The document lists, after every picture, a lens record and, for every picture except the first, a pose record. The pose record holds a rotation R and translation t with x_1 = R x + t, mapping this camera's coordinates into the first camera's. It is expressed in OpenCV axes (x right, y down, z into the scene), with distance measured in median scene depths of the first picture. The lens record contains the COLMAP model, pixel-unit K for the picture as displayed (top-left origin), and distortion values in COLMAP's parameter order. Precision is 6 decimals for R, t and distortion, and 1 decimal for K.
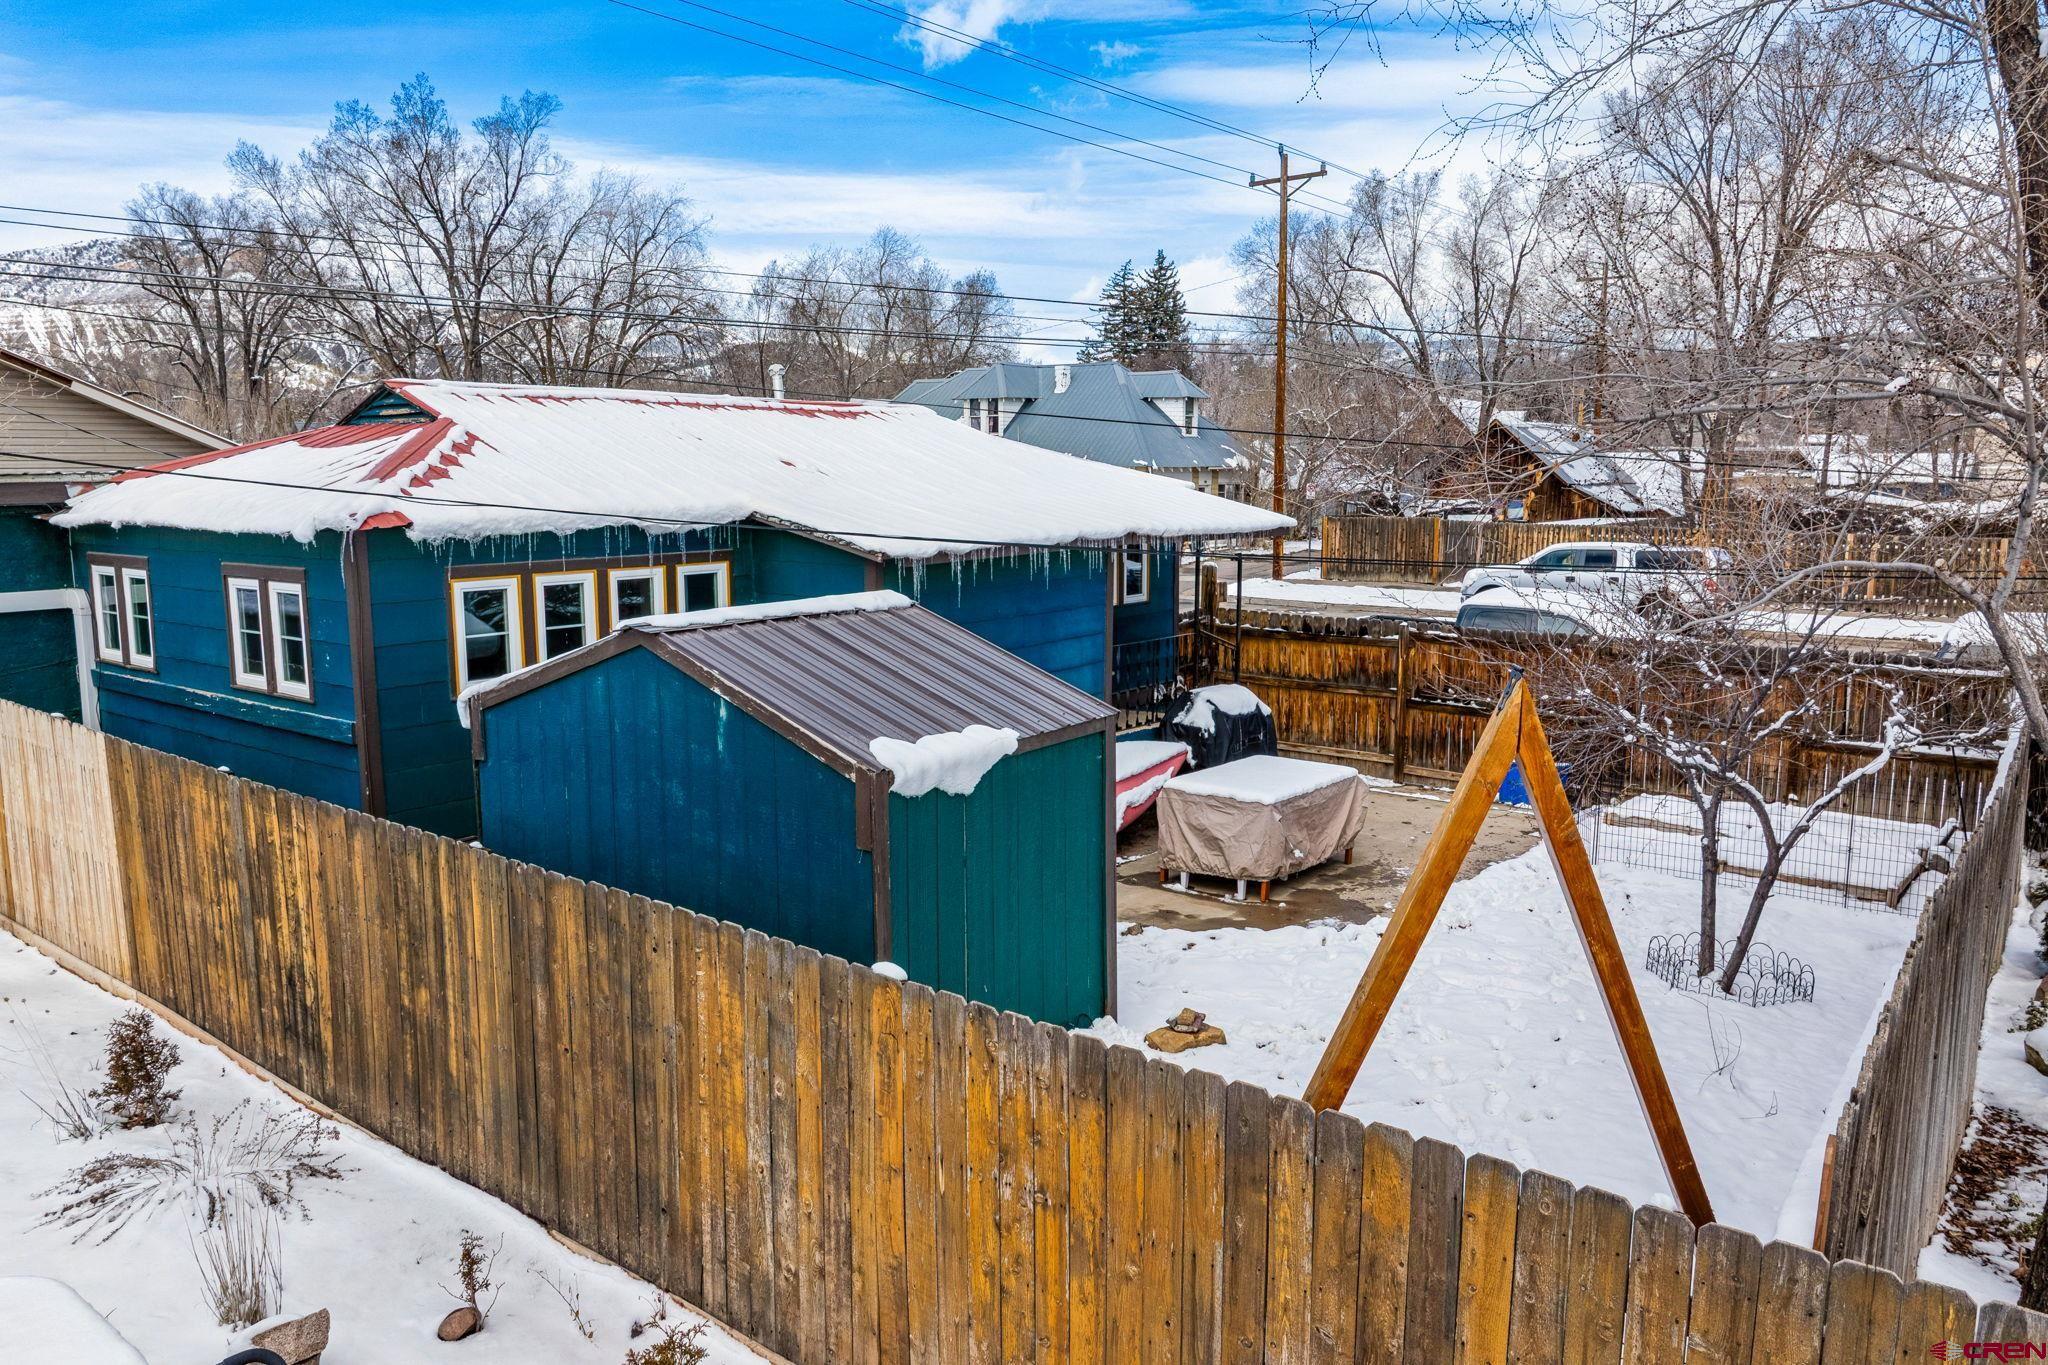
lens RADIAL K [[1437.0, 0, 1043.0], [0, 1437.0, 685.1], [0, 0, 1]] dist [-0.043753, 0.003735]
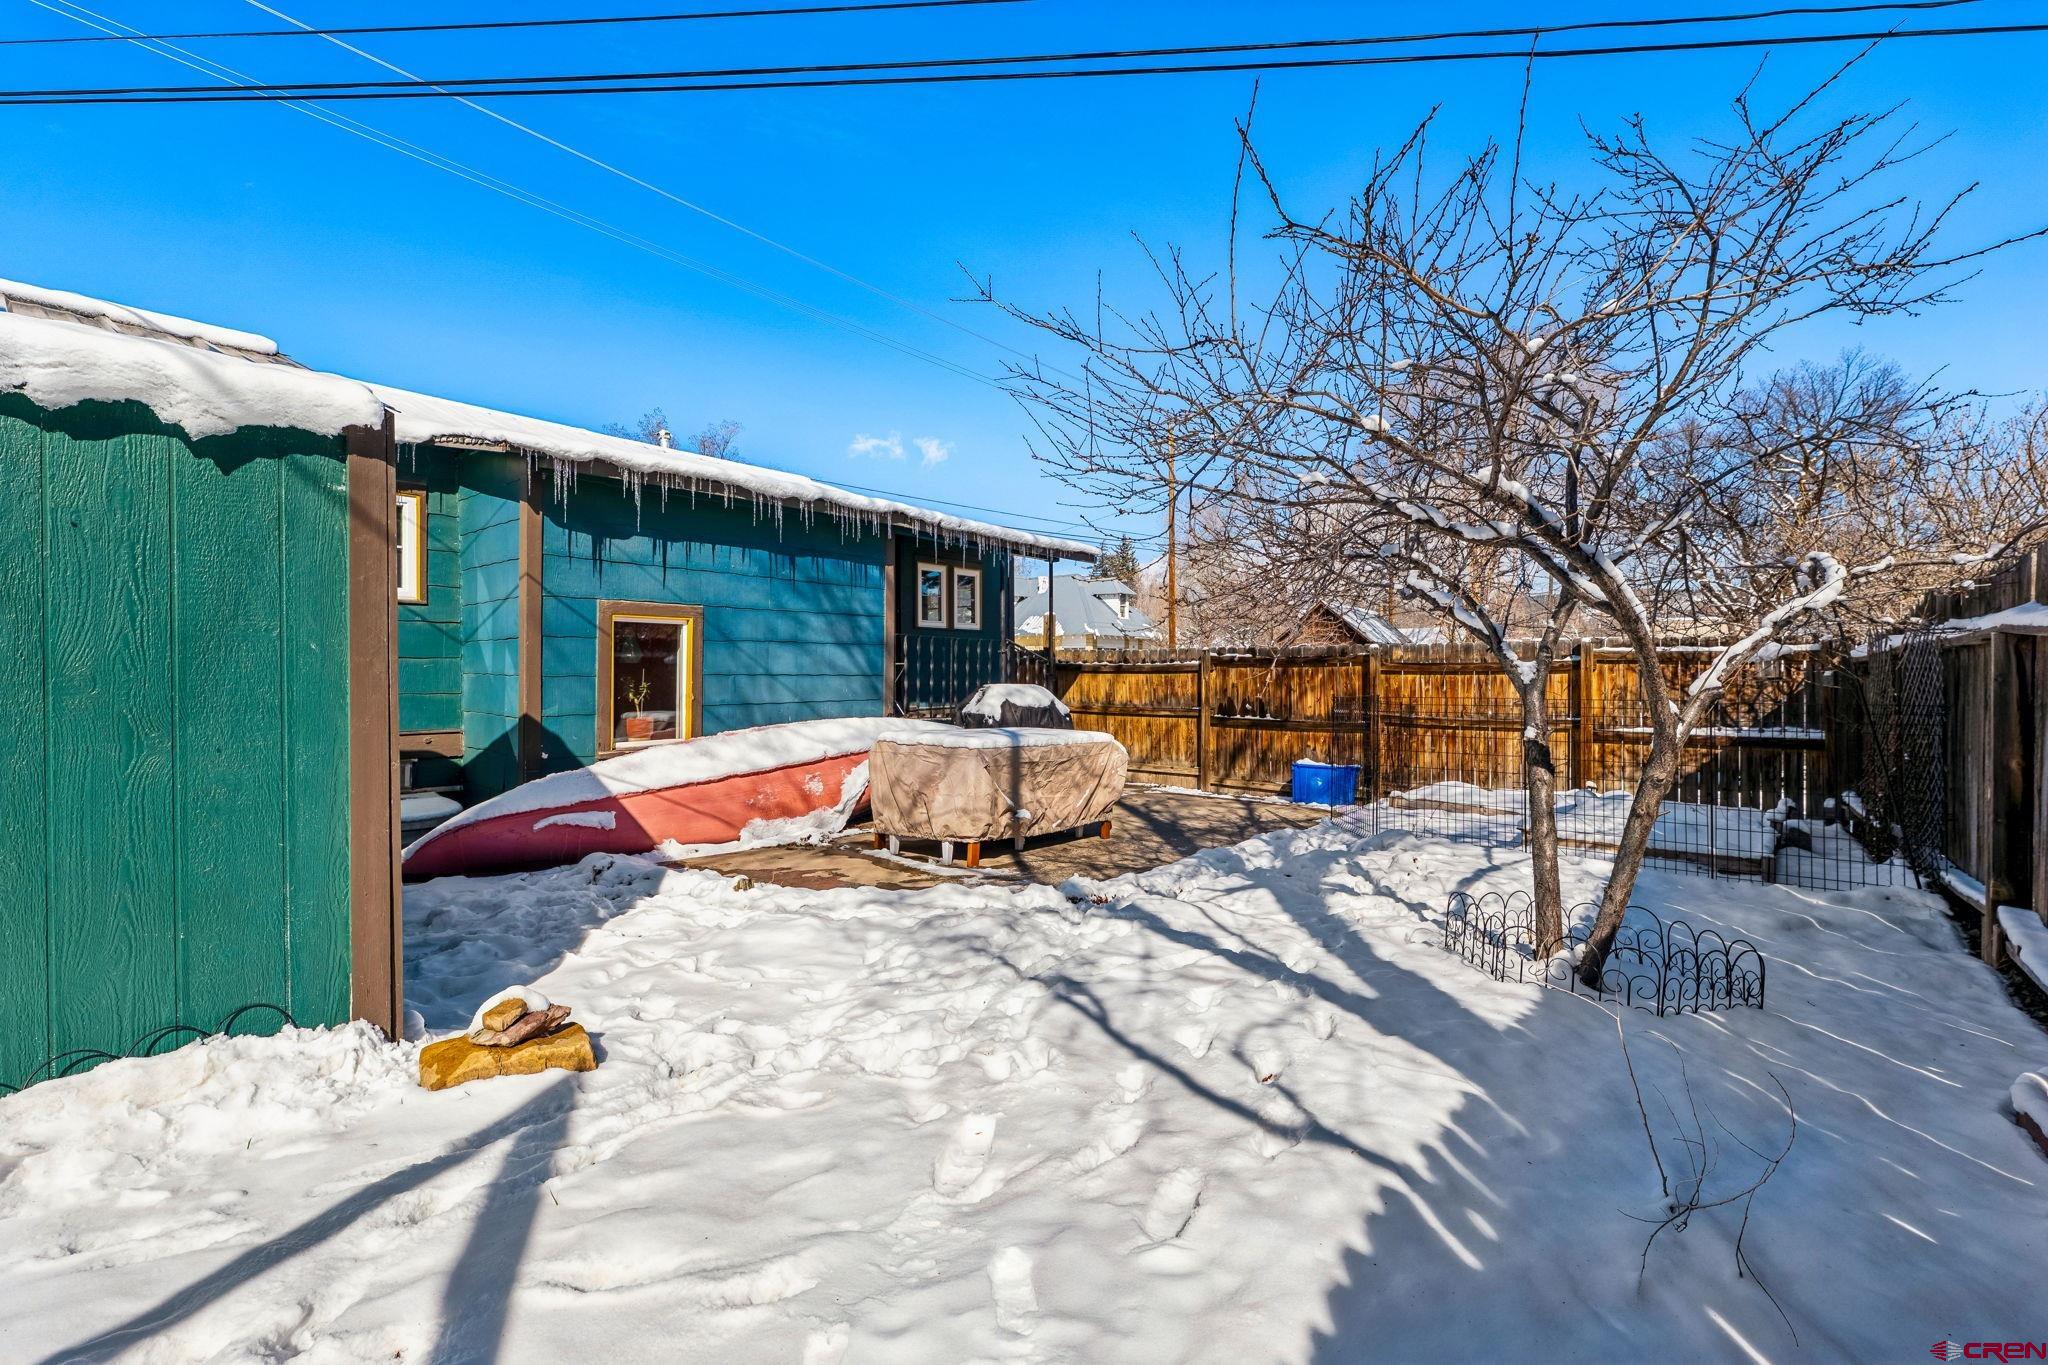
lens RADIAL K [[895.7, 0, 1023.2], [0, 895.7, 675.2], [0, 0, 1]] dist [0.002405, 0.000415]
pose [[0.999619, 0.005991, -0.026958, 0.168392], [-0.009385, 0.991784, -0.127578, 0.090488], [0.025972, 0.127782, 0.991462, 0.399194]]
